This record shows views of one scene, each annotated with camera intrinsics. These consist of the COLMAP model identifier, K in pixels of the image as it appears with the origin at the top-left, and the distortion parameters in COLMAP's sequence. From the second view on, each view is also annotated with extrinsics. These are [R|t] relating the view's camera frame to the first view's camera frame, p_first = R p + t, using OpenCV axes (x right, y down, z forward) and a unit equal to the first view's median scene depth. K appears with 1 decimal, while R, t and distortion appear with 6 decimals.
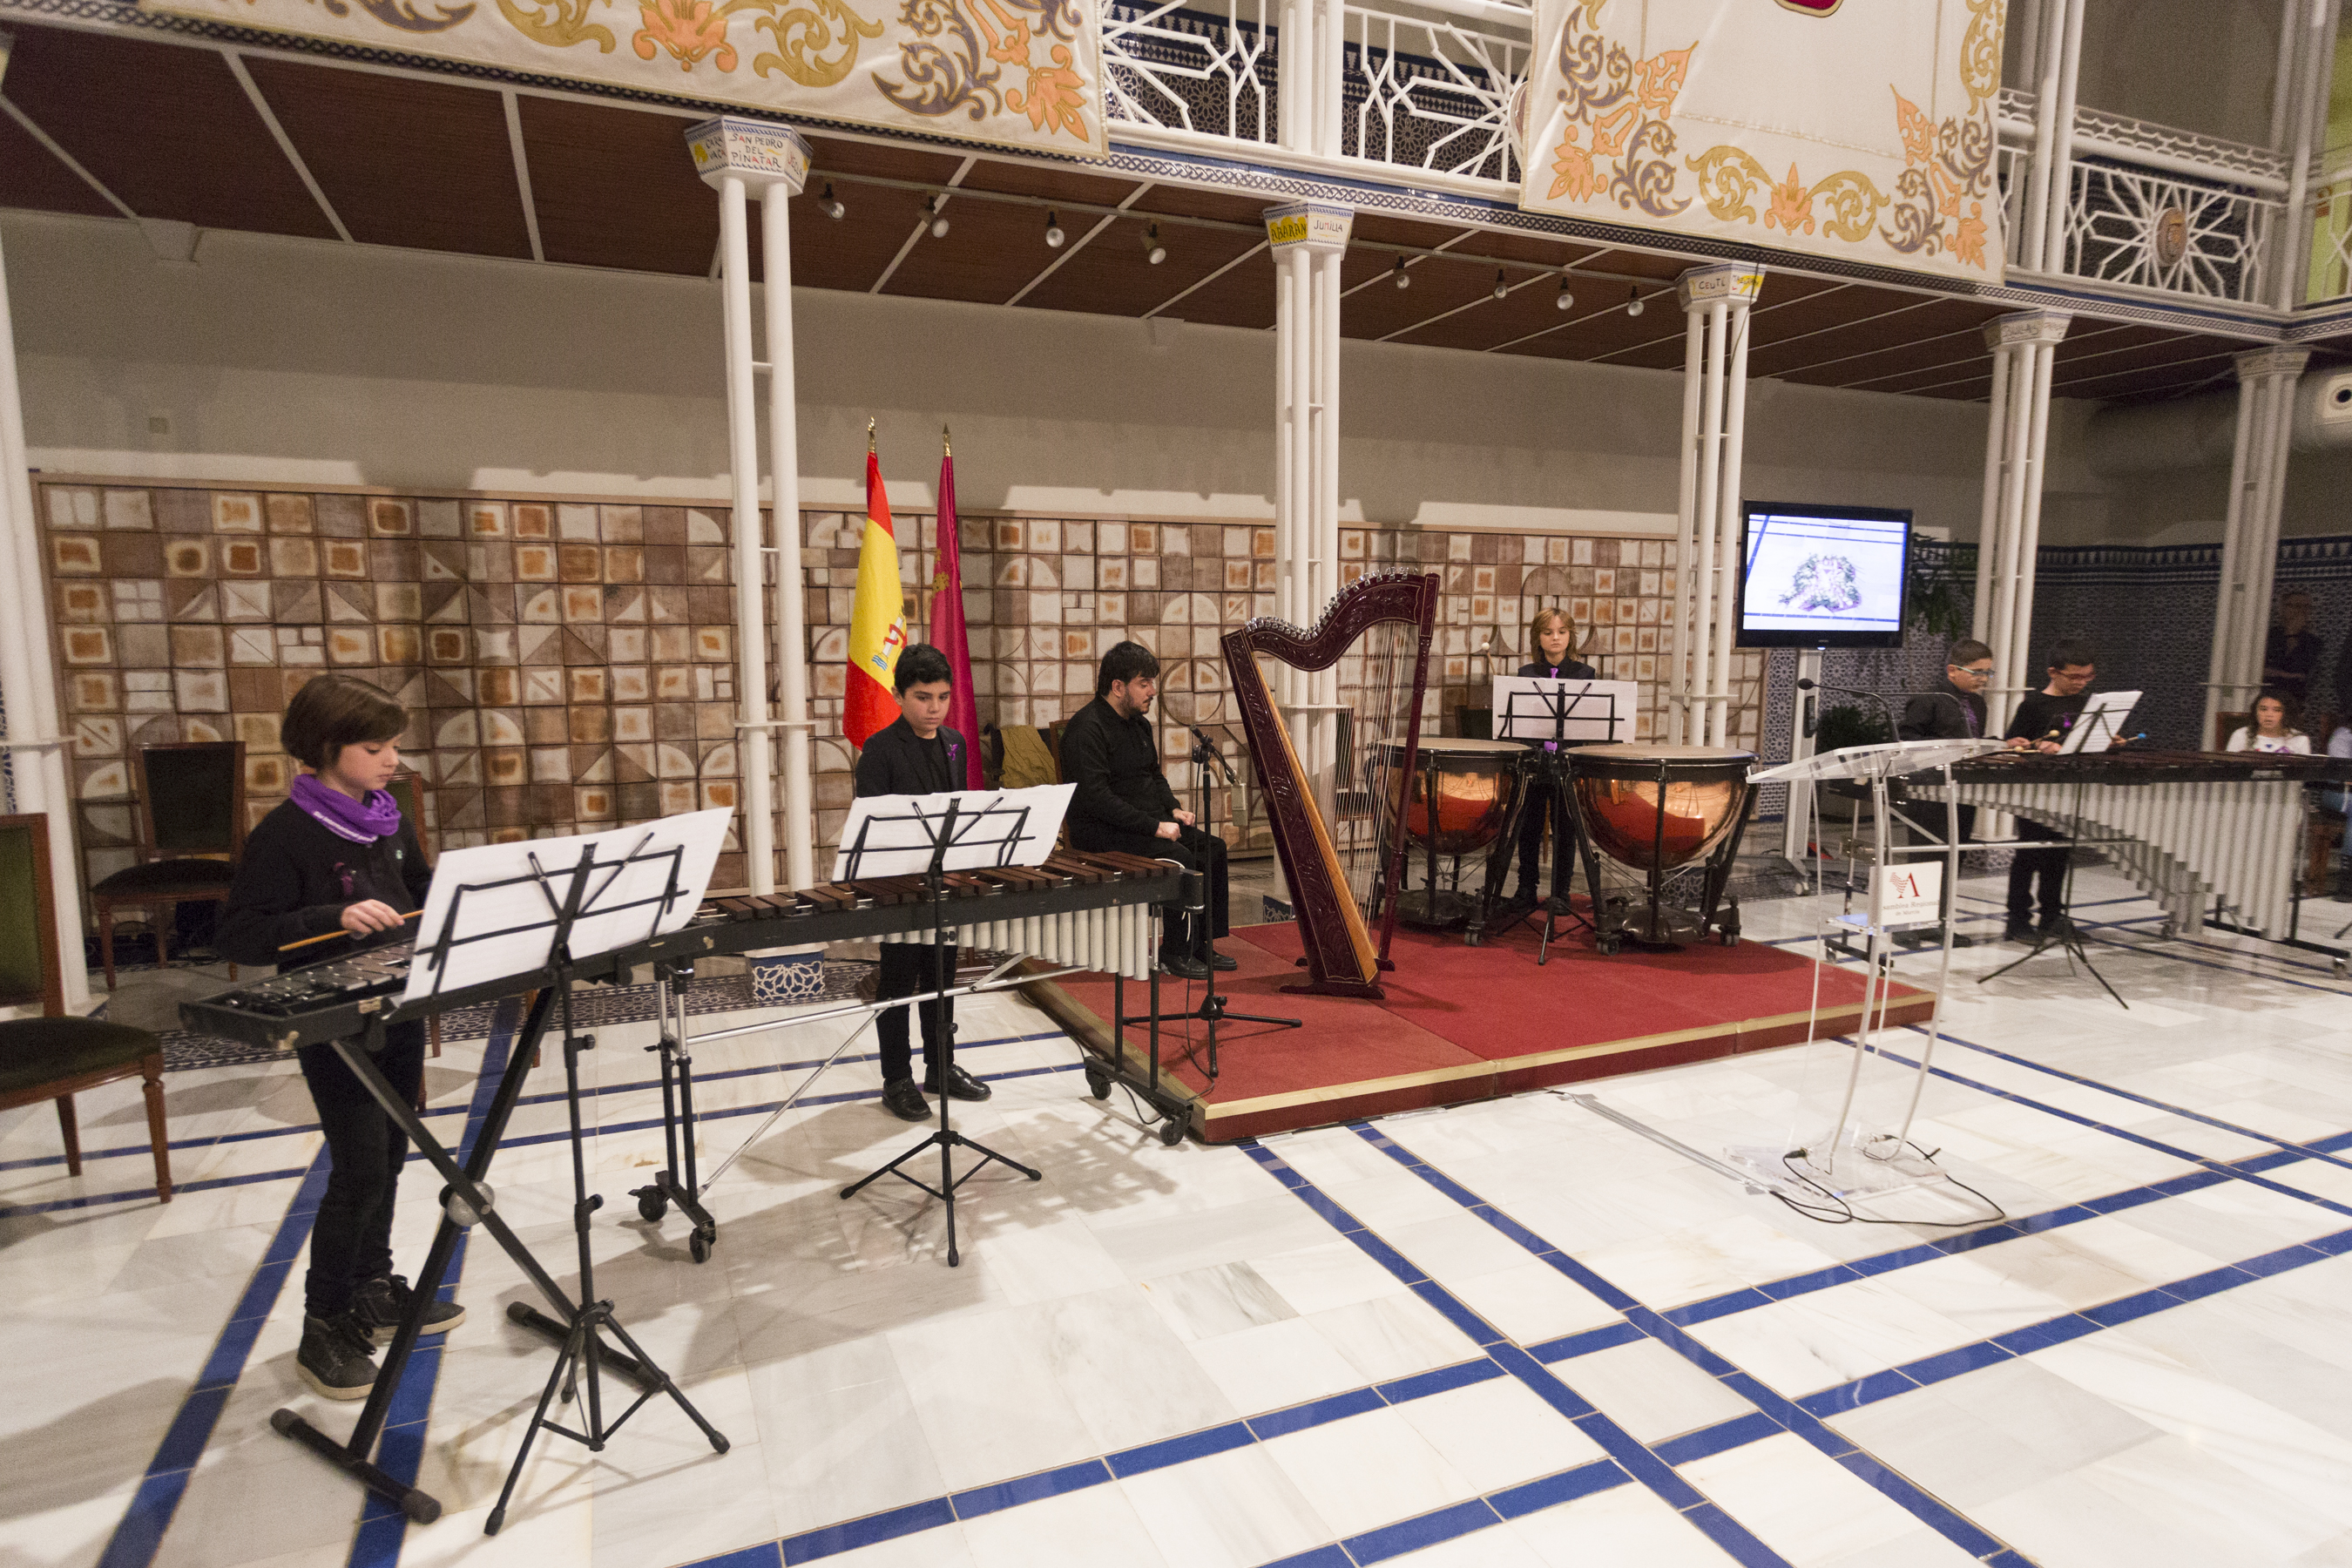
lens RADIAL K [[1244.4, 0, 1160.5], [0, 1244.4, 788.8], [0, 0, 1]] dist [0.003093, 0.001845]
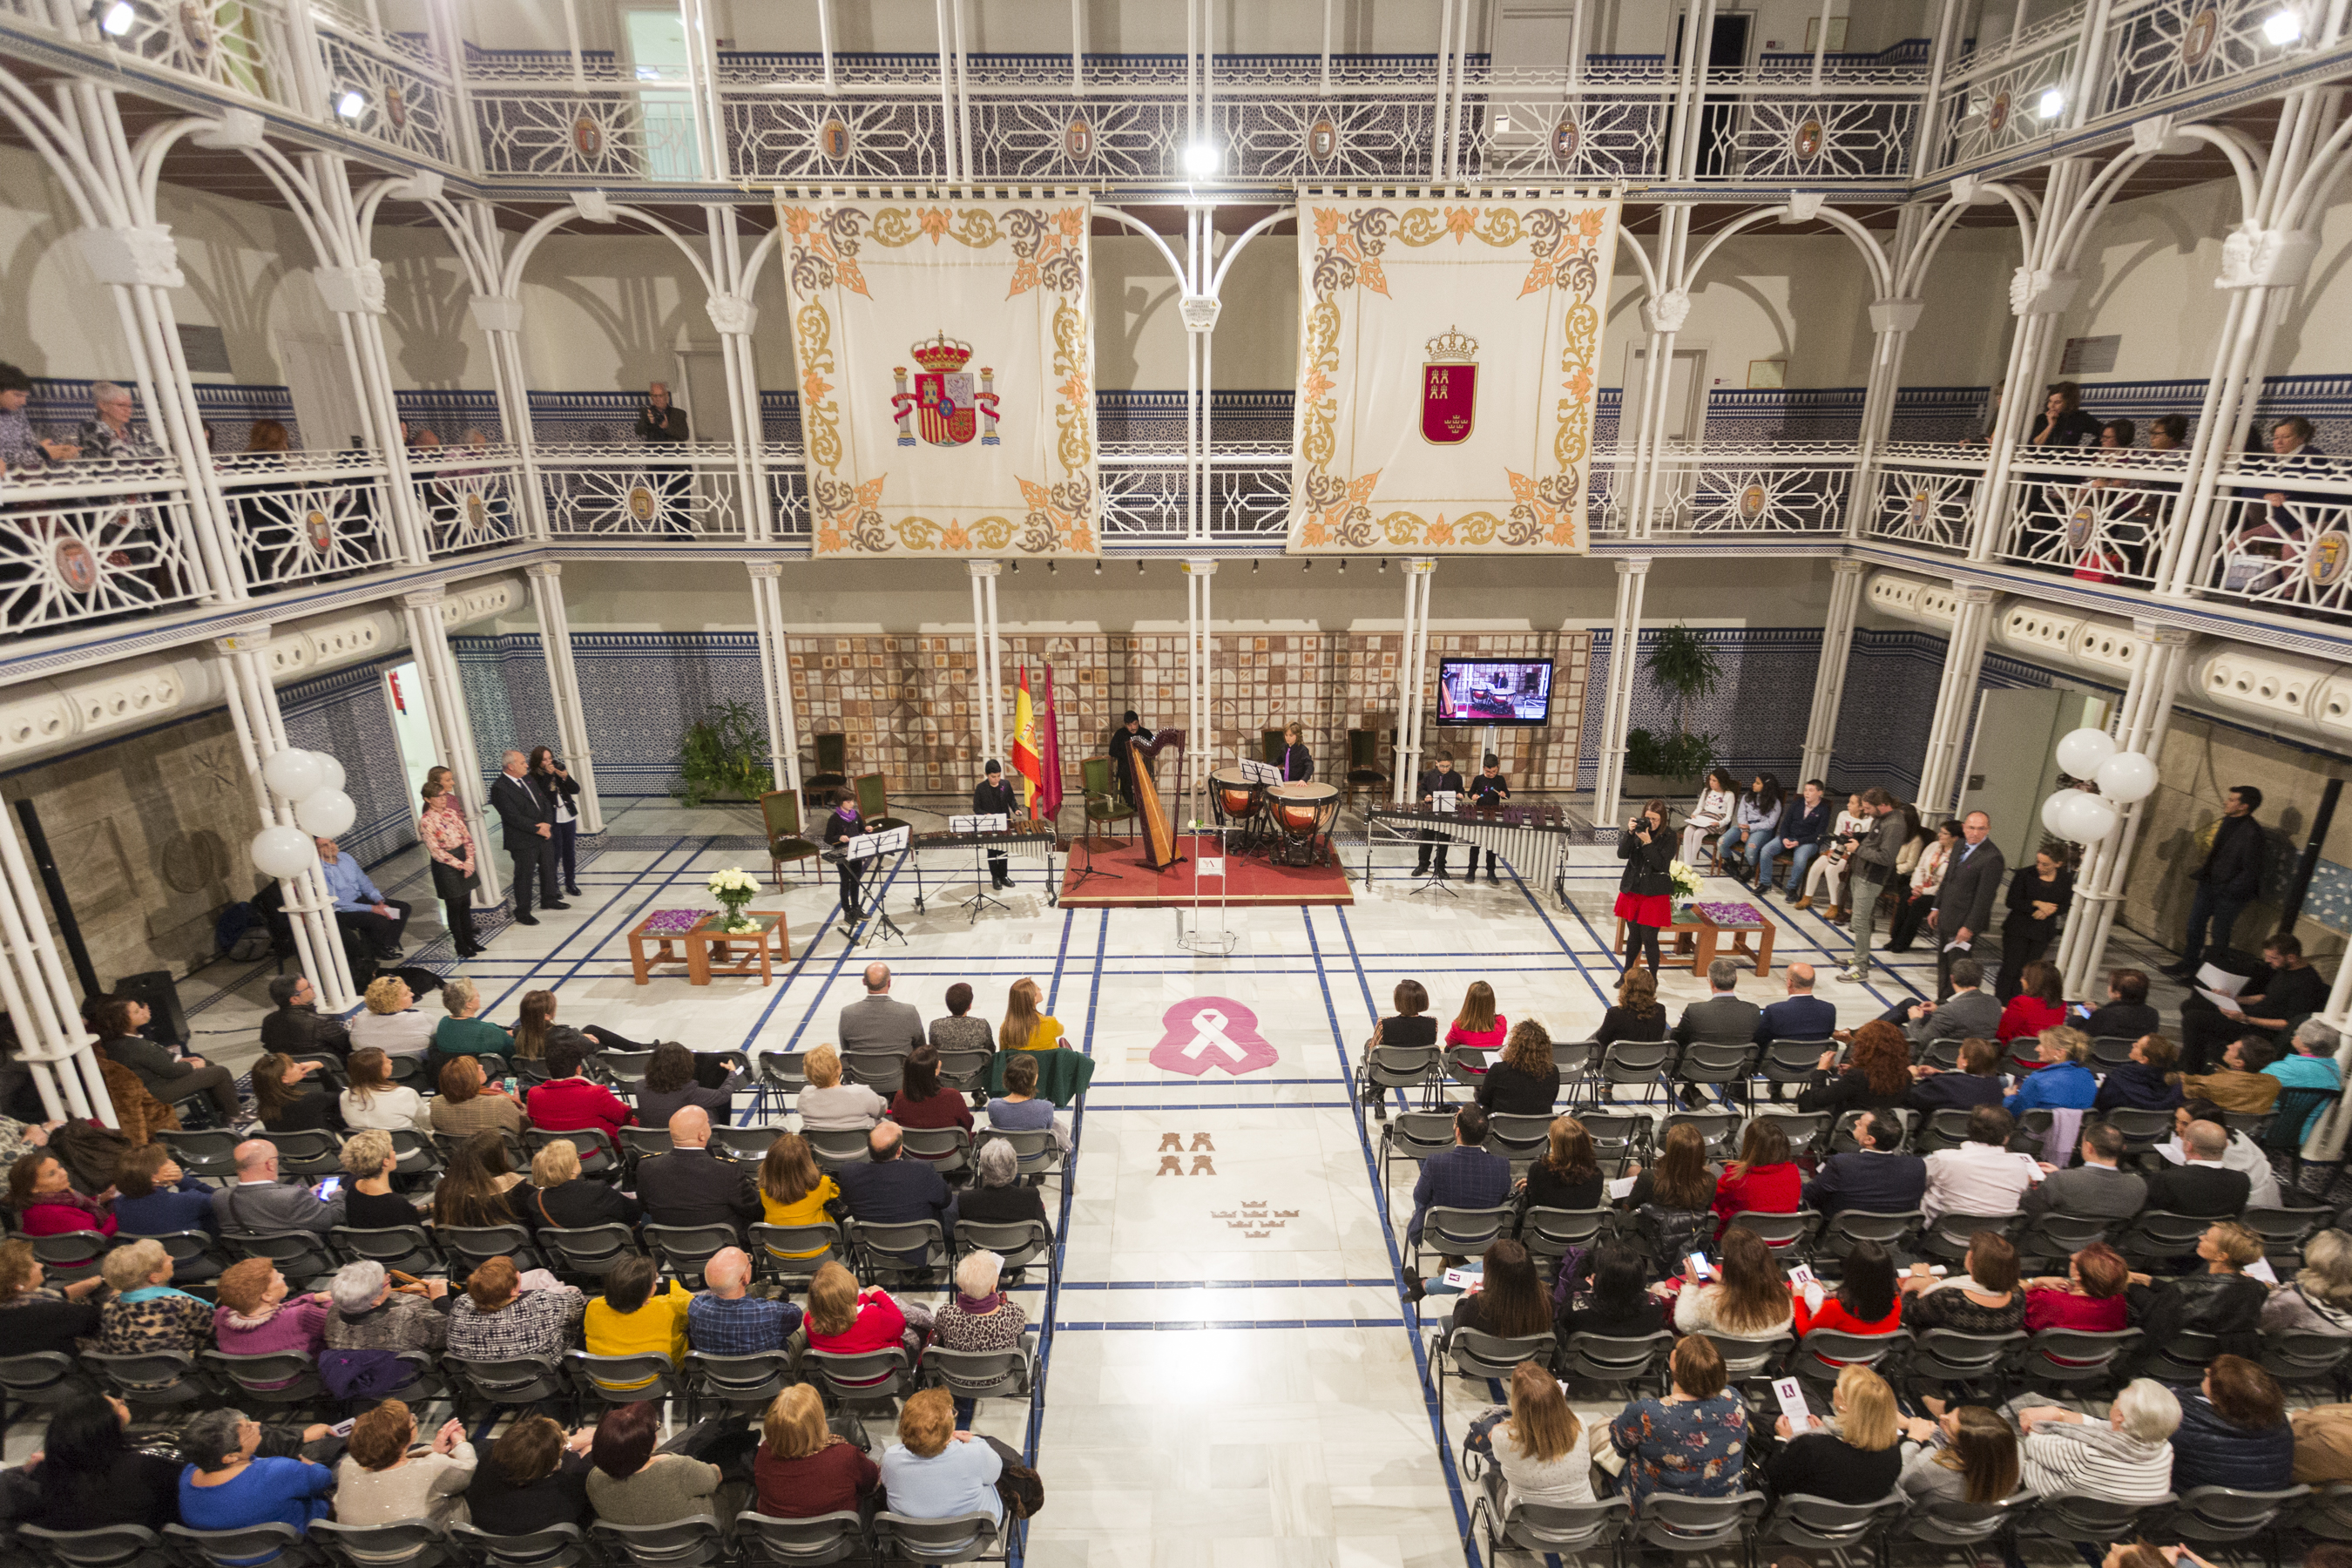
lens RADIAL K [[1096.9, 0, 1192.9], [0, 1096.9, 793.7], [0, 0, 1]] dist [0.002250, 0.000608]
pose [[0.933759, 0.100347, -0.343548, 0.770052], [-0.044731, 0.985084, 0.166156, -0.307243], [0.355097, -0.139783, 0.924320, -0.920038]]
